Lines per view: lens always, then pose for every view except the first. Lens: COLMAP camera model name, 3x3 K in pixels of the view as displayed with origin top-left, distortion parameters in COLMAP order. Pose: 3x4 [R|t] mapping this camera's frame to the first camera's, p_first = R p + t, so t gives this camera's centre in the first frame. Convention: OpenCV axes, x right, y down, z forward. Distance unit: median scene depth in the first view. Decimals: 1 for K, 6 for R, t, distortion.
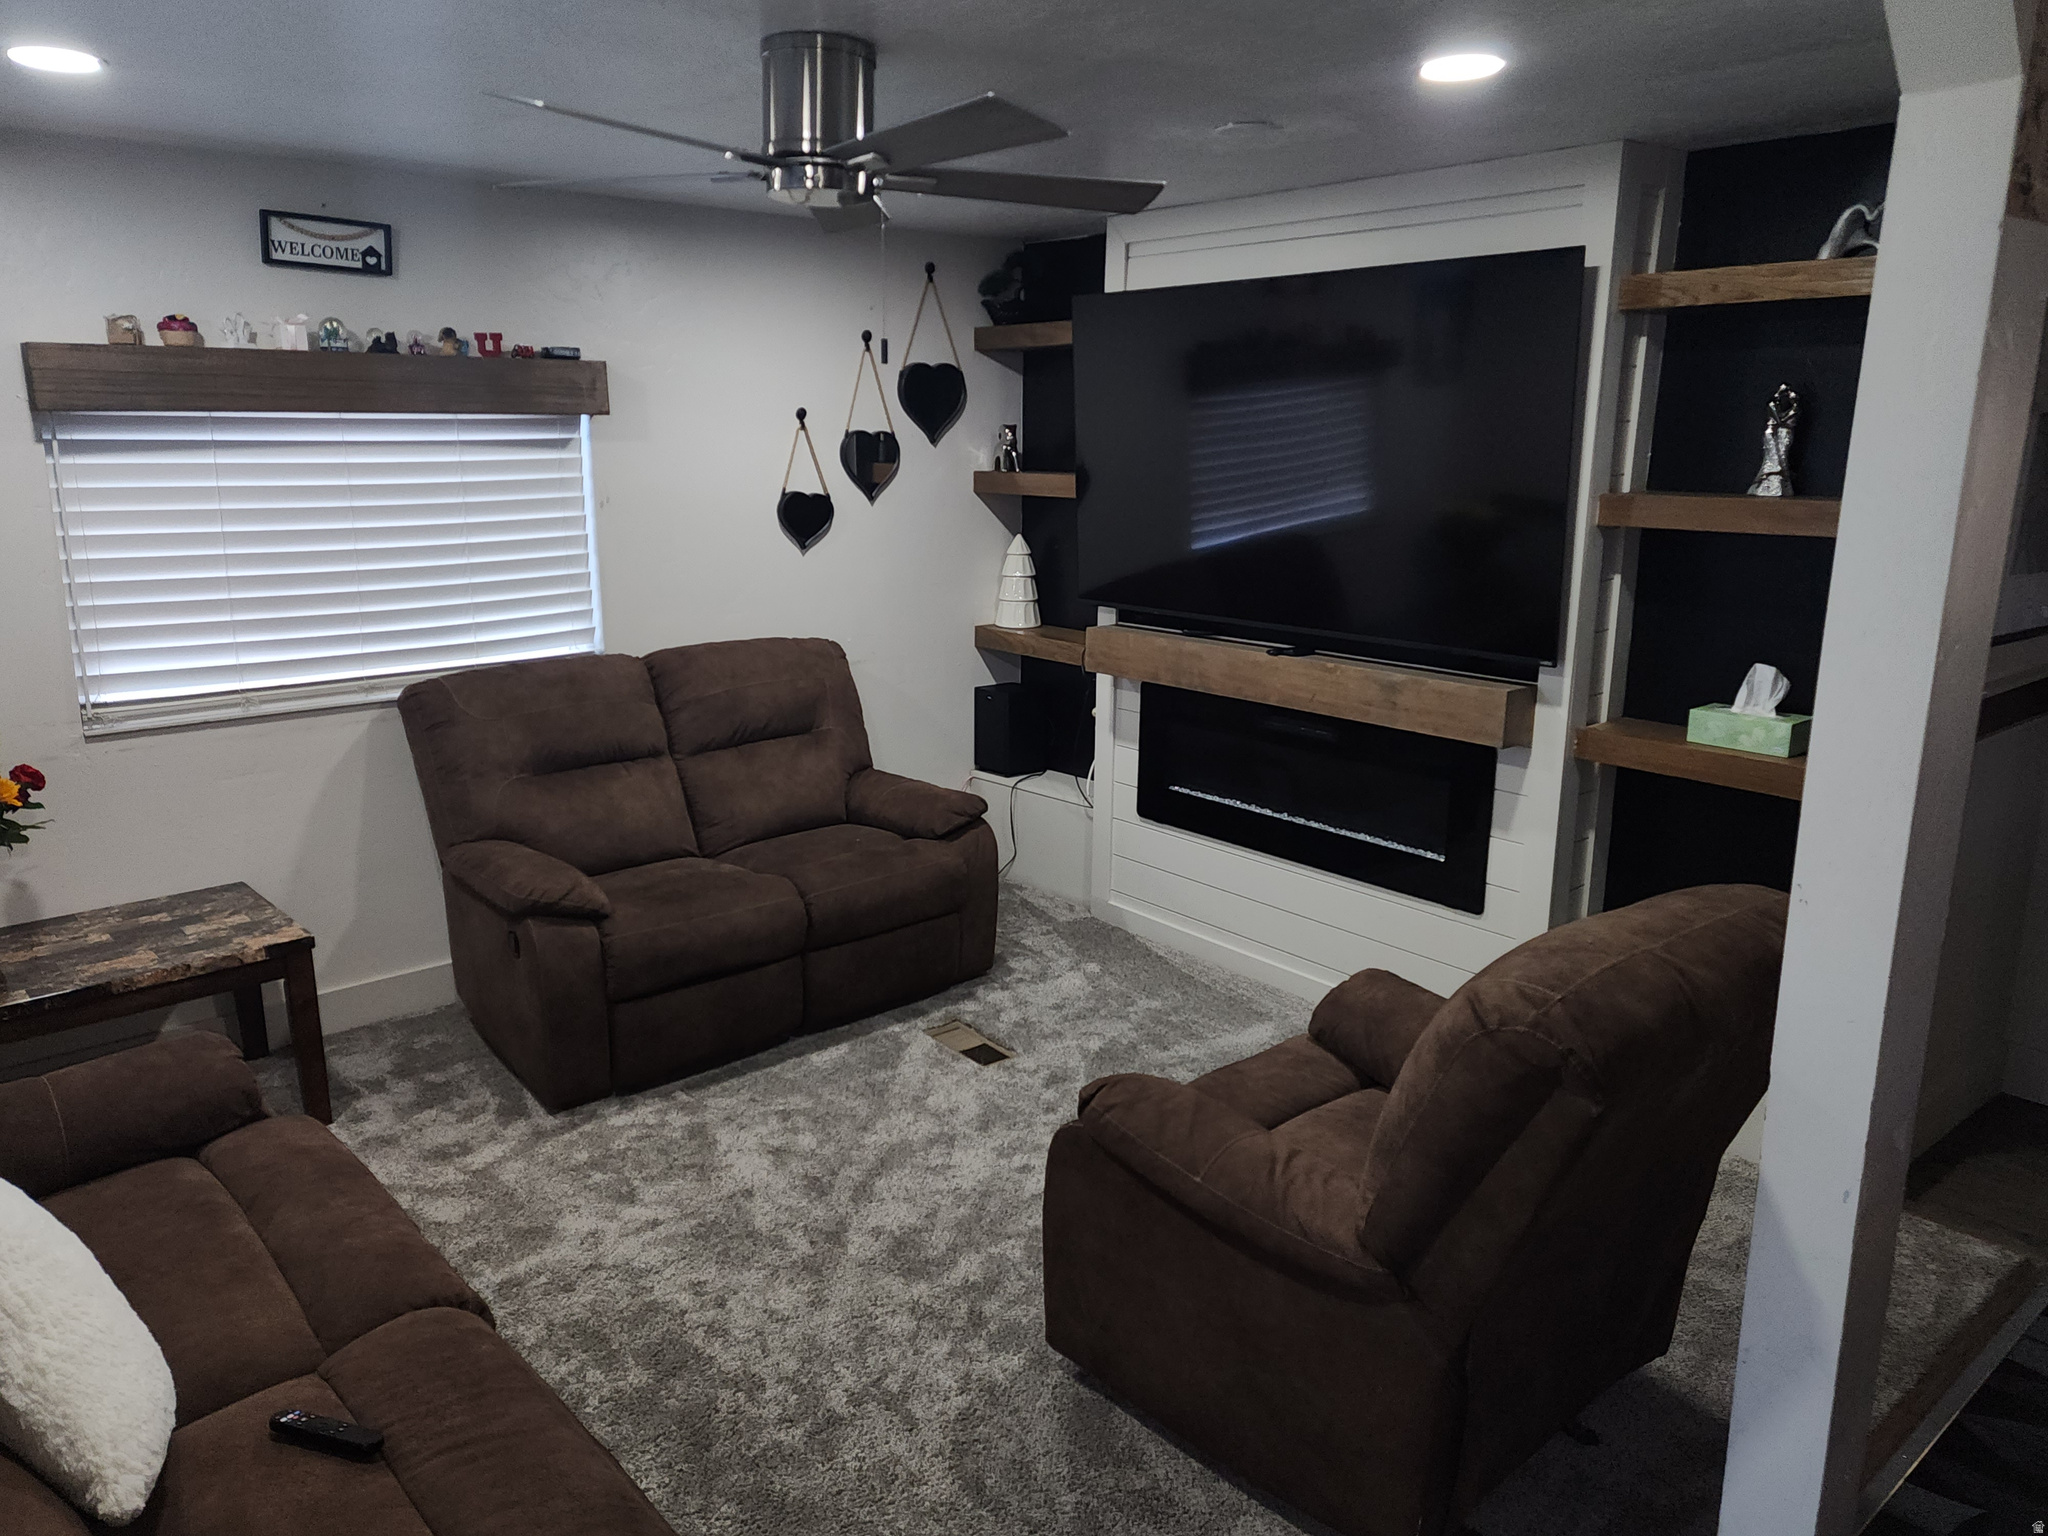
lens RADIAL K [[1435.9, 0, 1030.1], [0, 1435.9, 749.1], [0, 0, 1]] dist [0.074349, -0.052275]
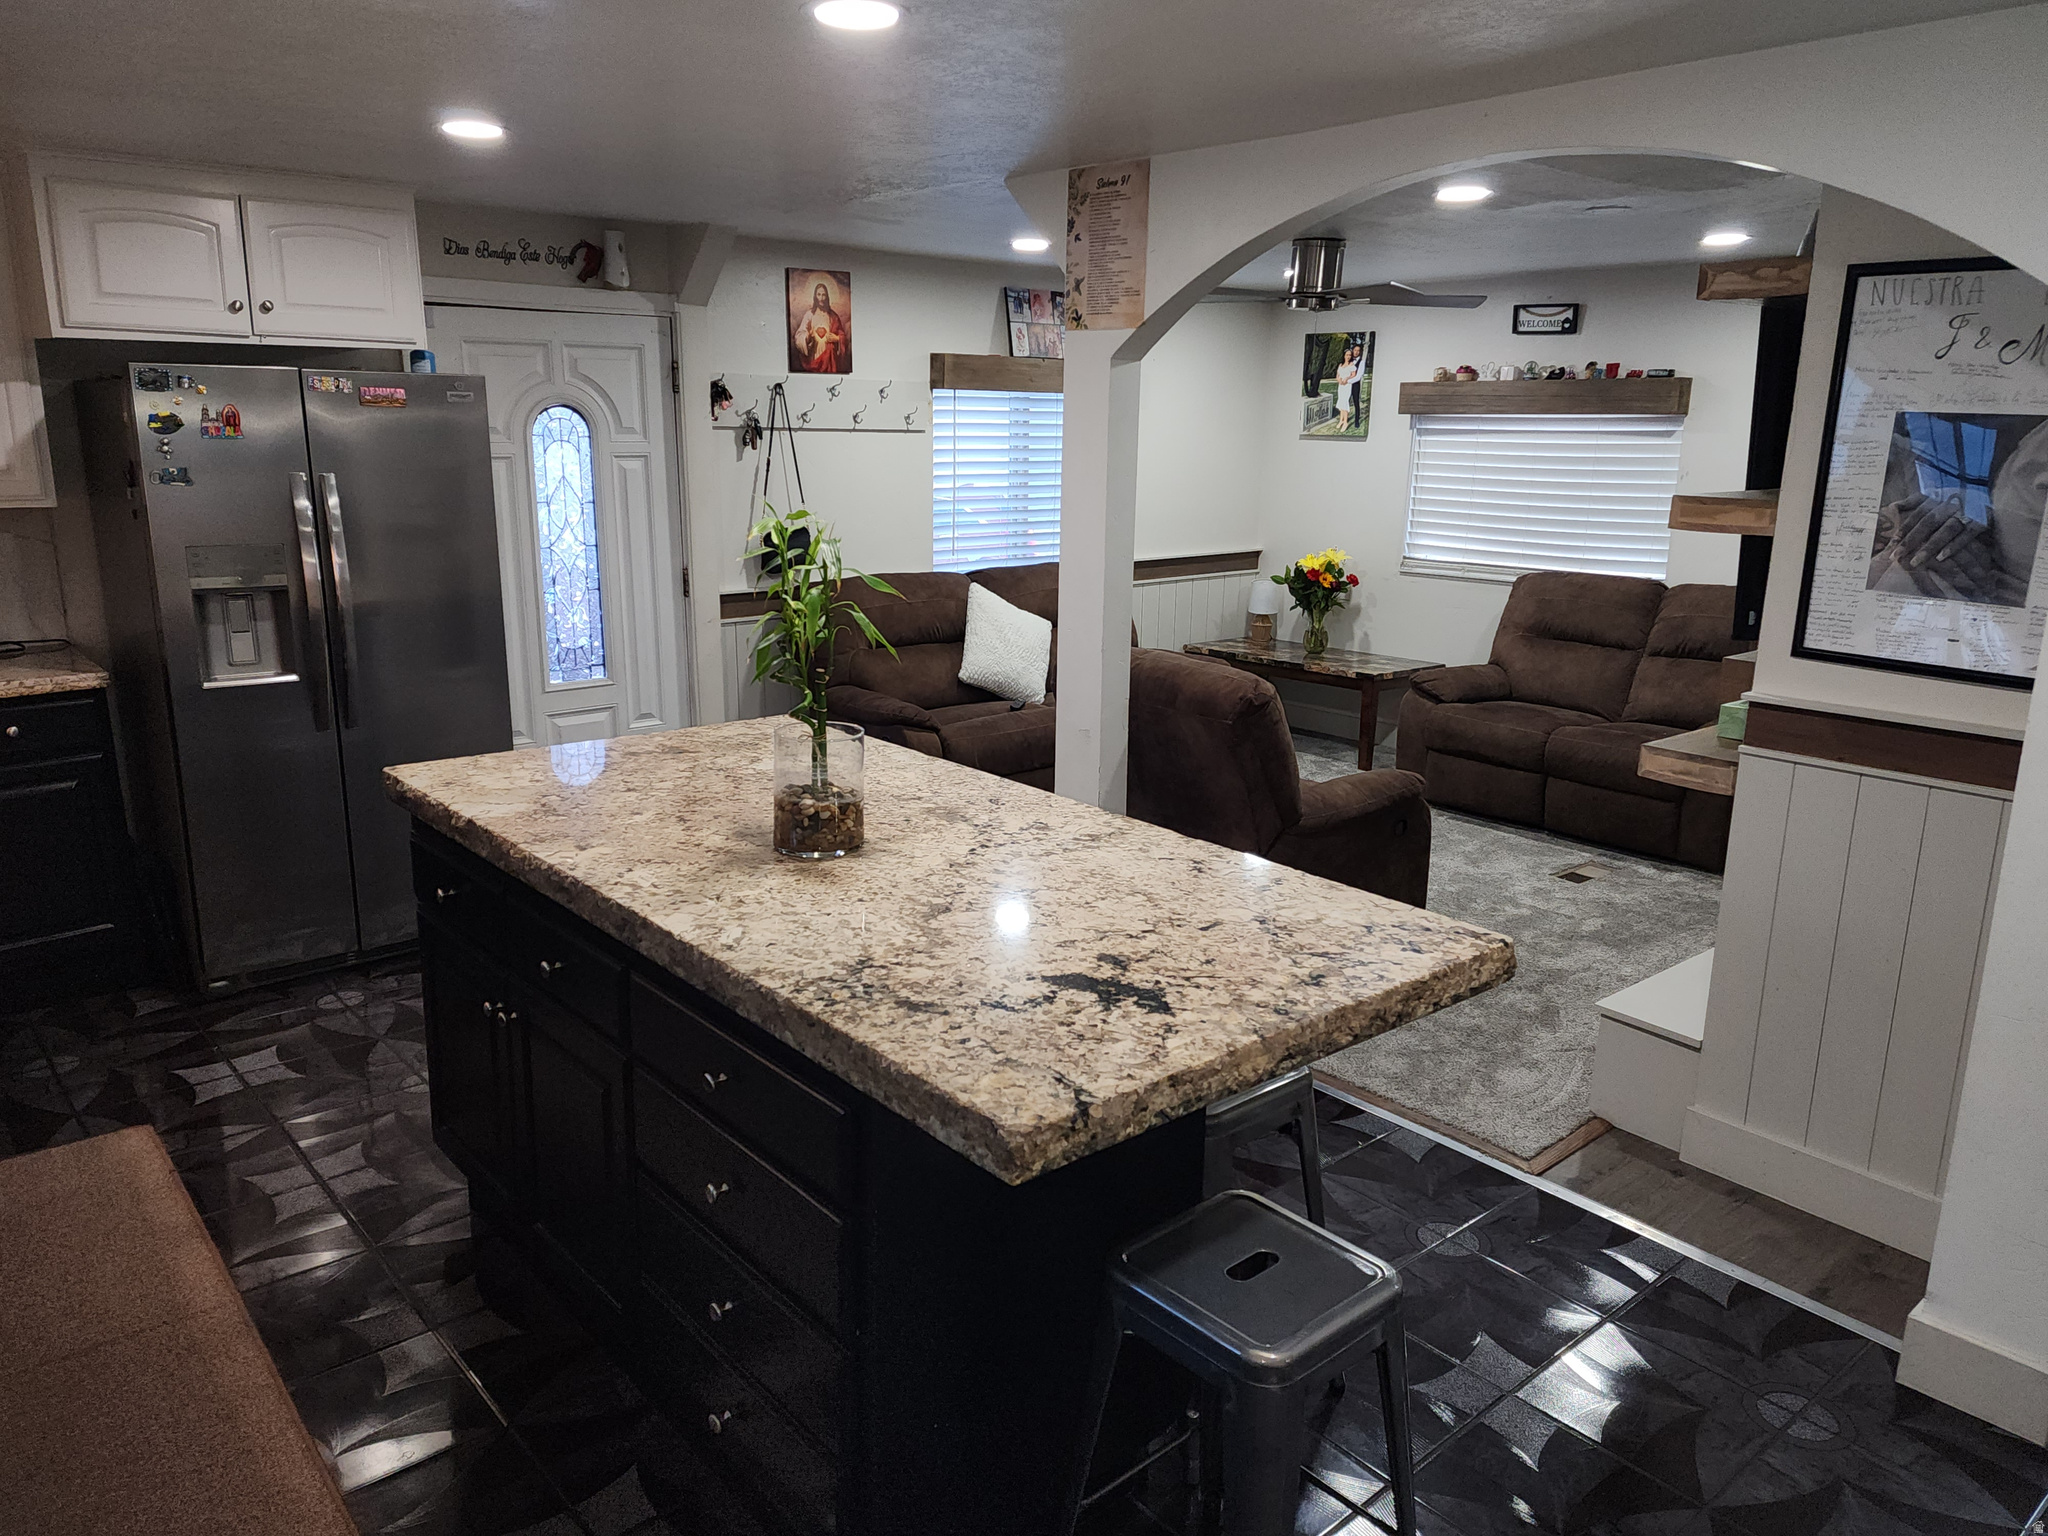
lens RADIAL K [[1435.9, 0, 1017.7], [0, 1435.9, 757.6], [0, 0, 1]] dist [0.074349, -0.052275]
pose [[-0.004659, 0.227660, -0.973730, 1.354344], [-0.238652, 0.945350, 0.222166, -0.080379], [0.971094, 0.233417, 0.049927, 0.408442]]
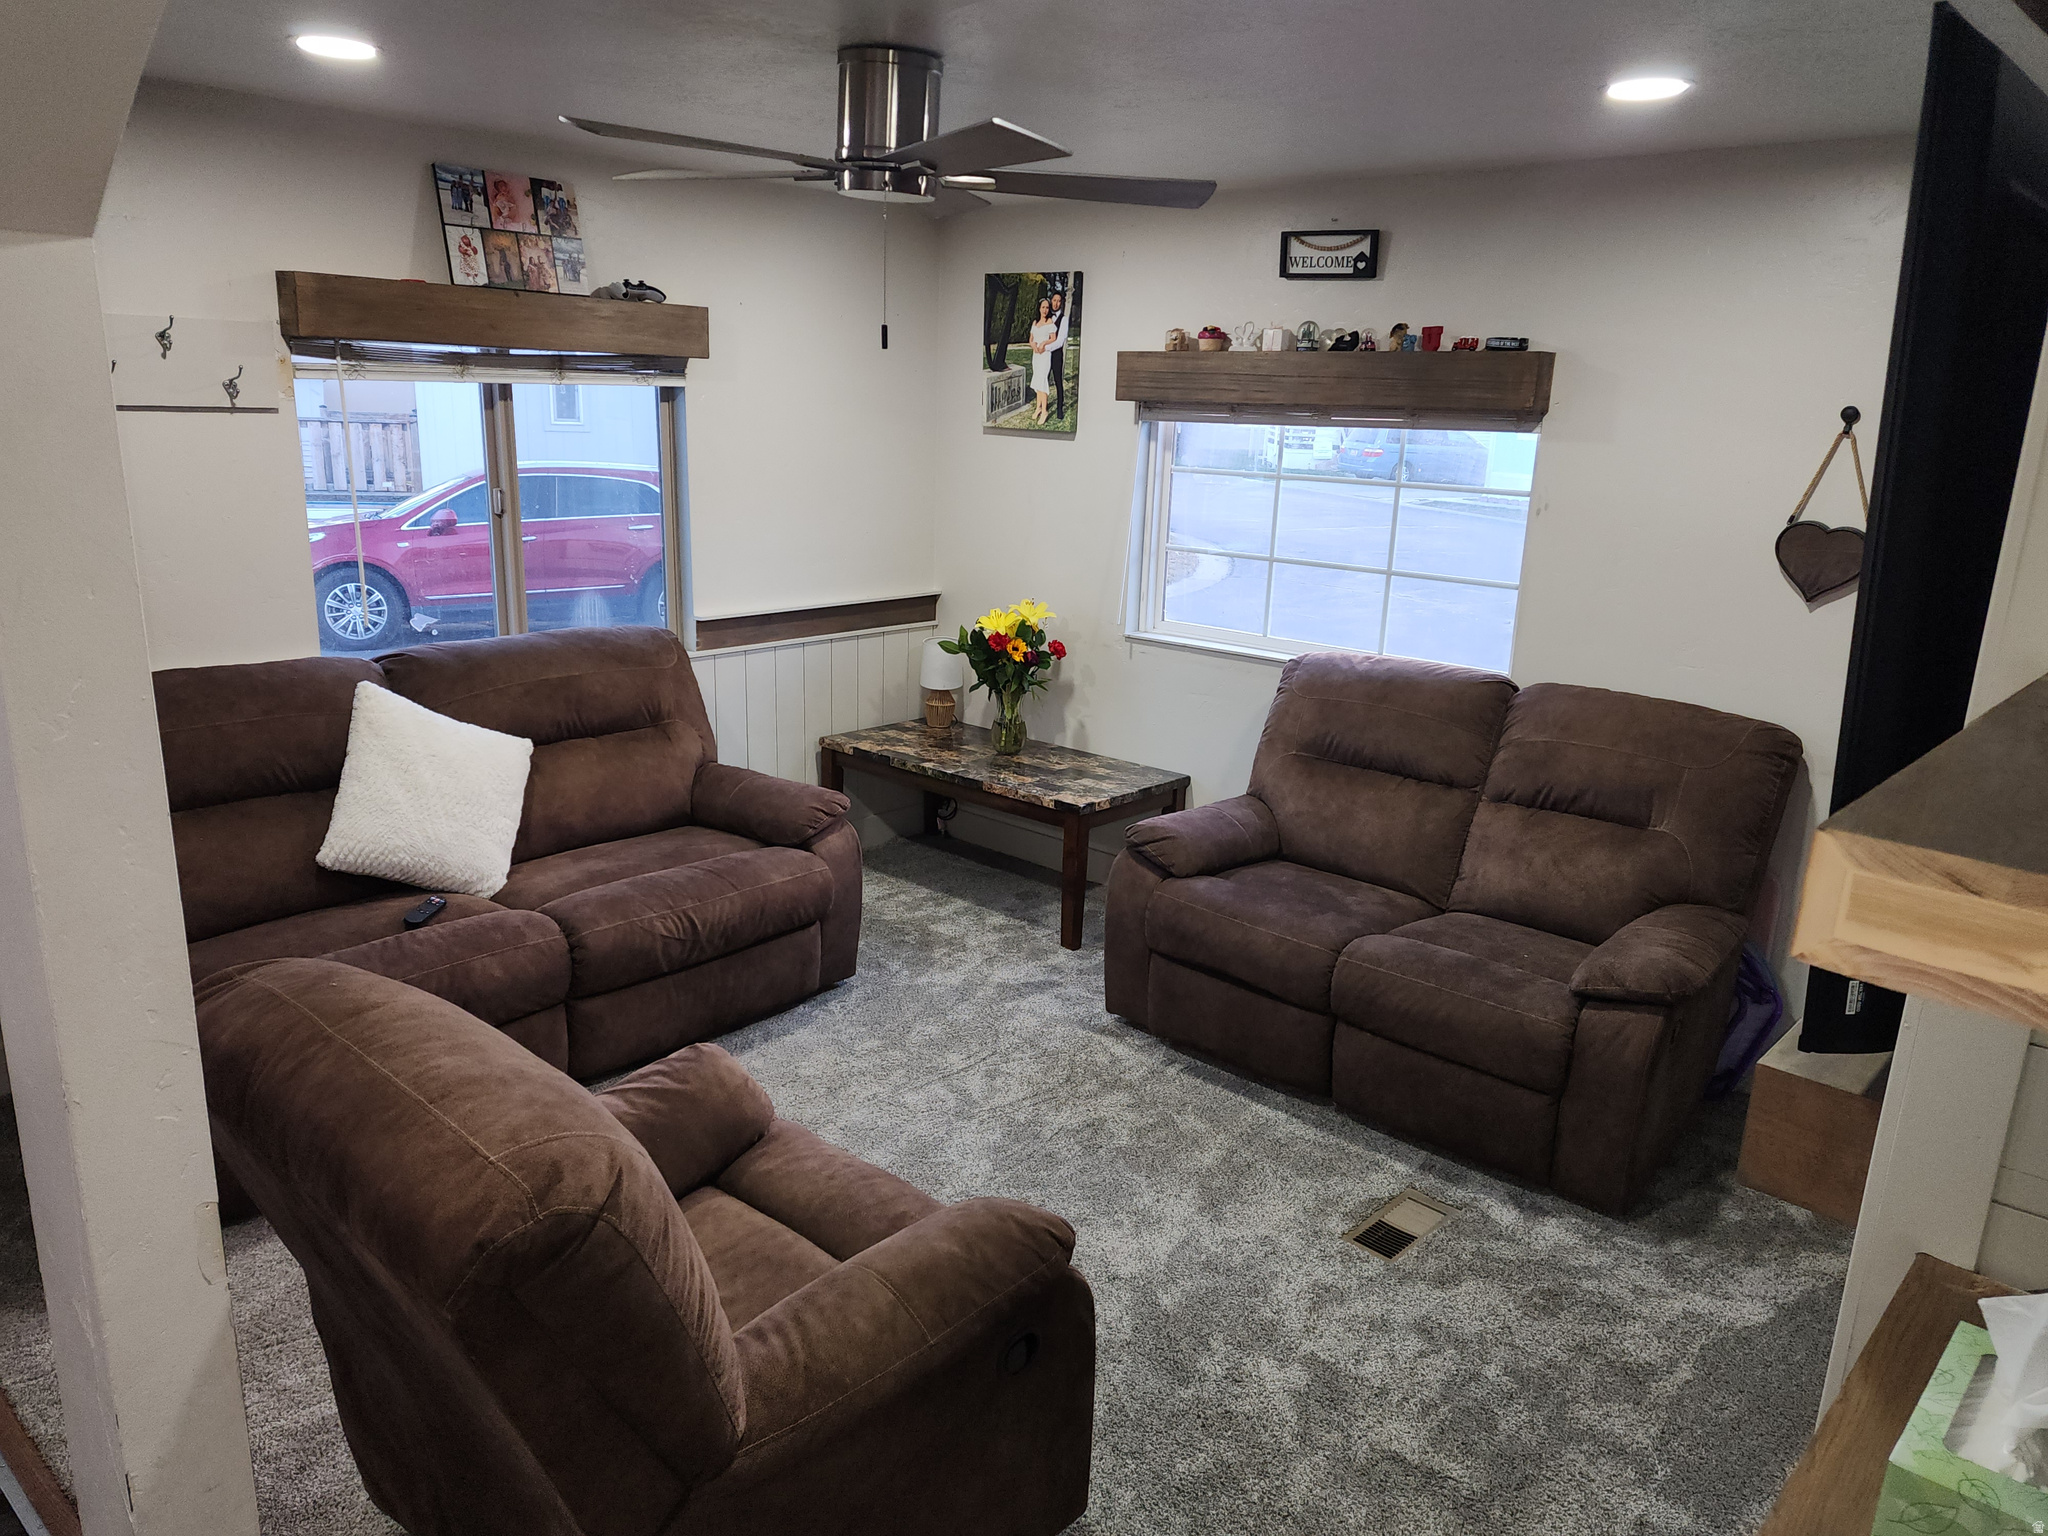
lens RADIAL K [[1435.9, 0, 1011.8], [0, 1435.9, 770.4], [0, 0, 1]] dist [0.074349, -0.052275]
pose [[0.117688, 0.252517, -0.960409, 0.659746], [-0.253190, 0.942797, 0.216861, -0.149559], [0.960232, 0.217644, 0.174890, 0.649140]]
